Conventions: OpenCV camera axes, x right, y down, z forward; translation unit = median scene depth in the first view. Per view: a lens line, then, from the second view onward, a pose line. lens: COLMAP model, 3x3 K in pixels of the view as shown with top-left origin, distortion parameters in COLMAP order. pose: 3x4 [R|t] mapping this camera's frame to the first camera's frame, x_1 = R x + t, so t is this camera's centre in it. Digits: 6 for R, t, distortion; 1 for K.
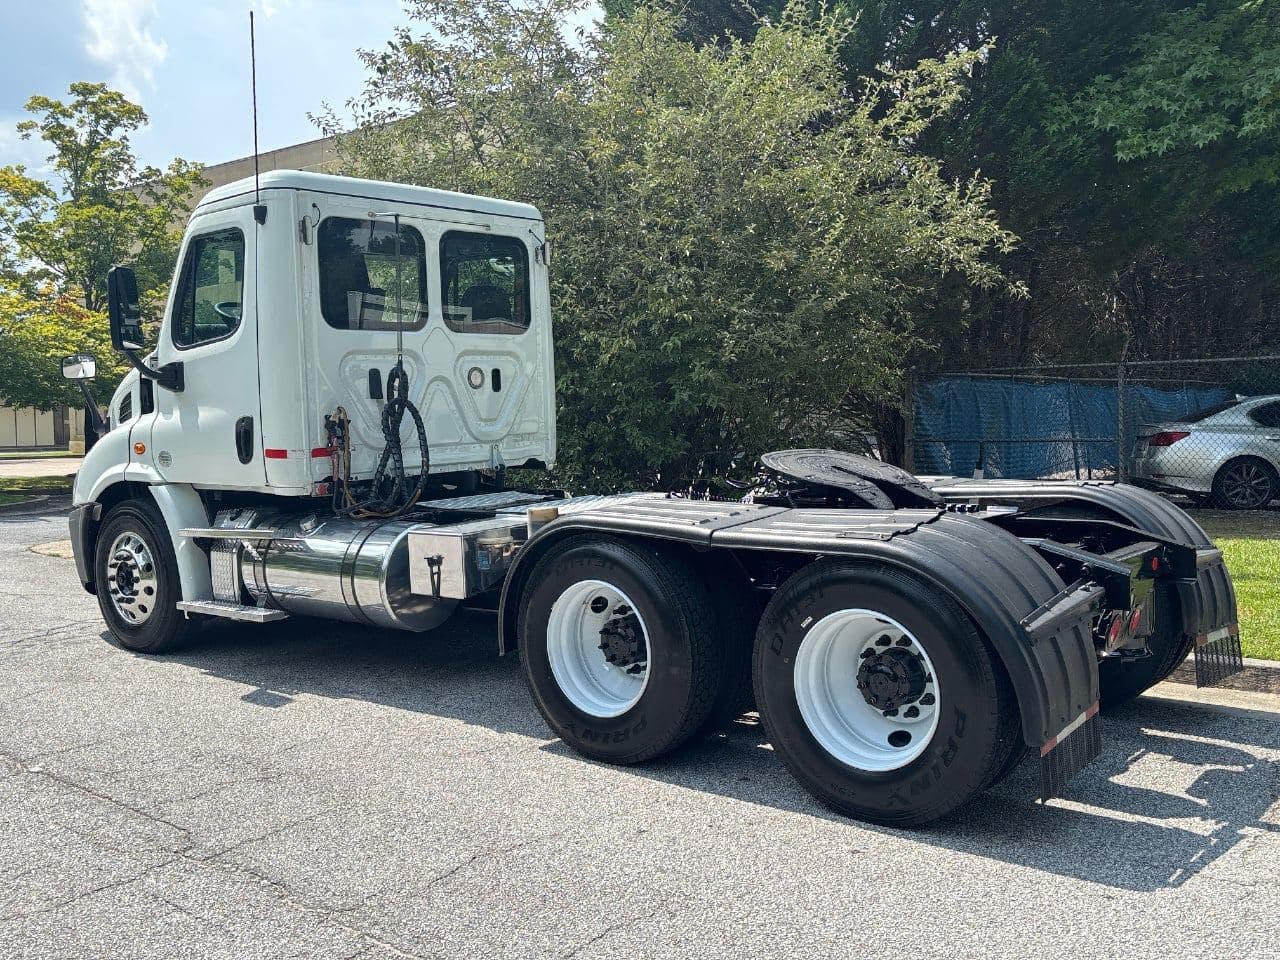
lens RADIAL K [[1293.8, 0, 640.0], [0, 1293.8, 480.0], [0, 0, 1]] dist [0.052267, 0.013753]
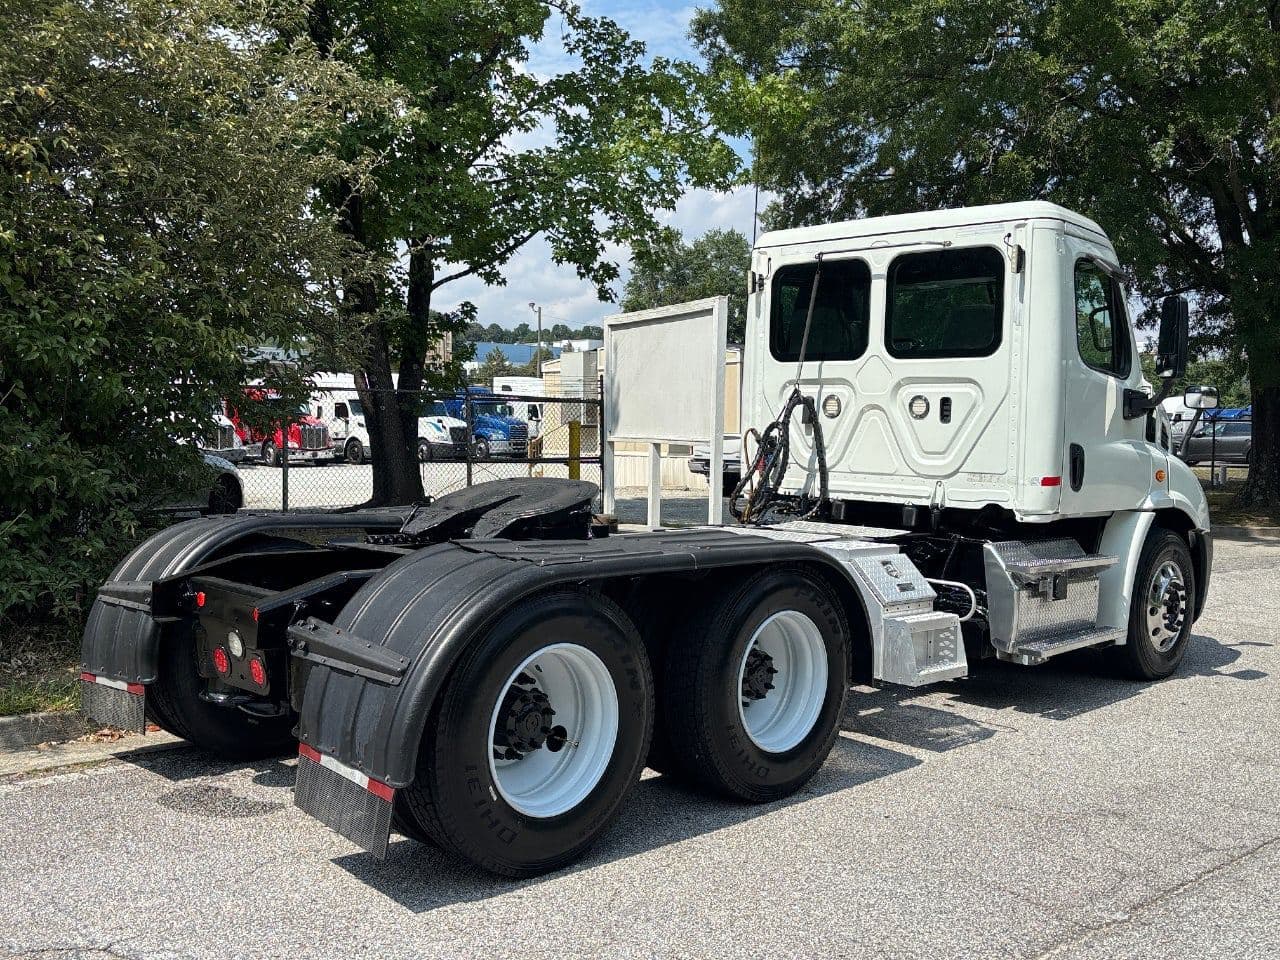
lens RADIAL K [[1296.5, 0, 644.6], [0, 1296.5, 471.1], [0, 0, 1]] dist [0.052100, 0.006513]
pose [[-0.078952, 0.052820, -0.995478, 0.895240], [-0.091320, 0.994013, 0.059985, -0.076989], [0.992687, 0.095643, -0.073655, 0.951702]]
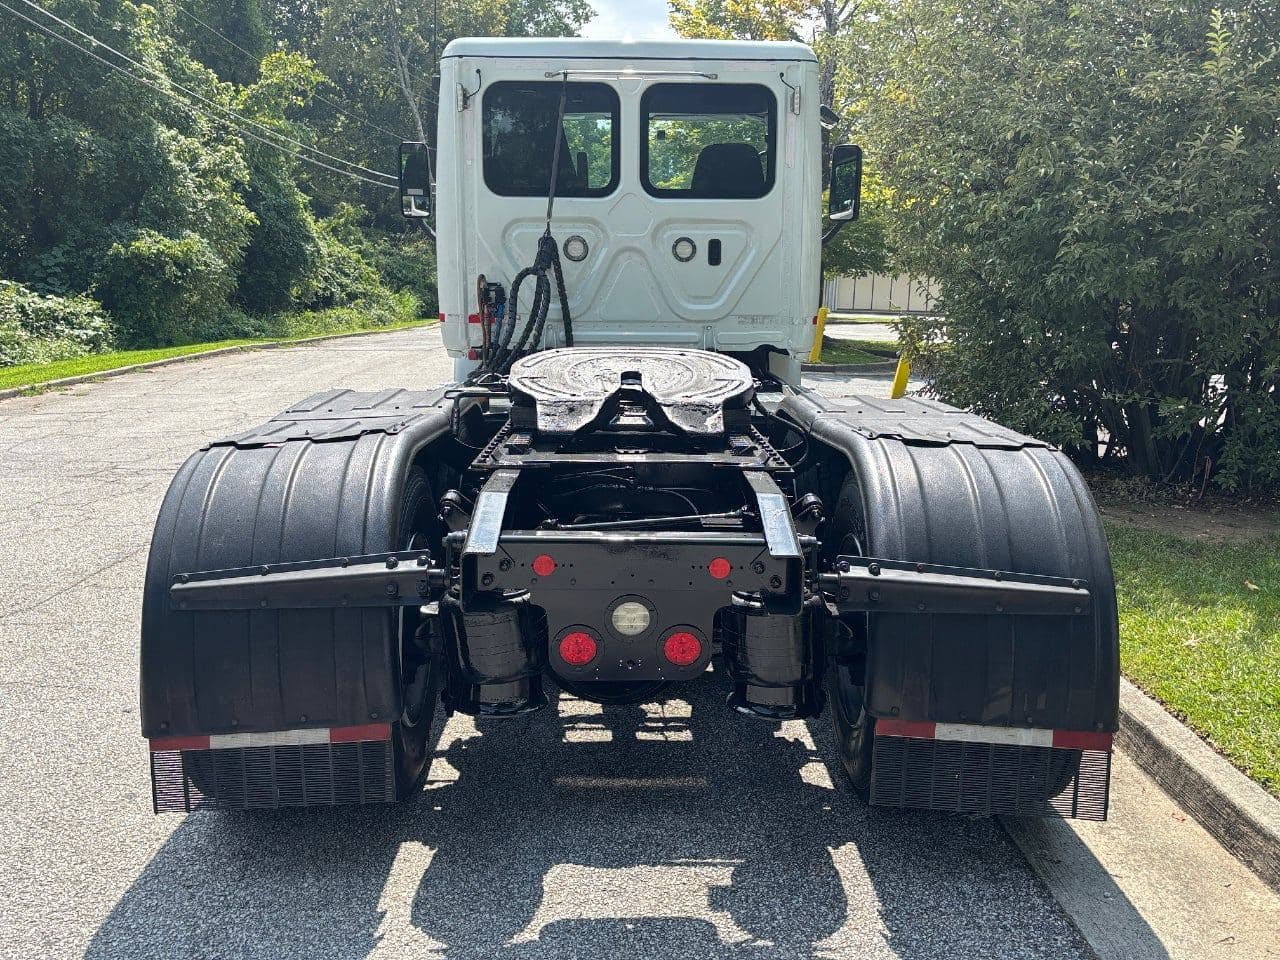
lens RADIAL K [[1296.5, 0, 644.6], [0, 1296.5, 471.1], [0, 0, 1]] dist [0.052100, 0.006513]
pose [[0.626792, 0.151385, -0.764339, 0.620598], [-0.080595, 0.988279, 0.129647, -0.044716], [0.775007, -0.019660, 0.631647, 0.438162]]
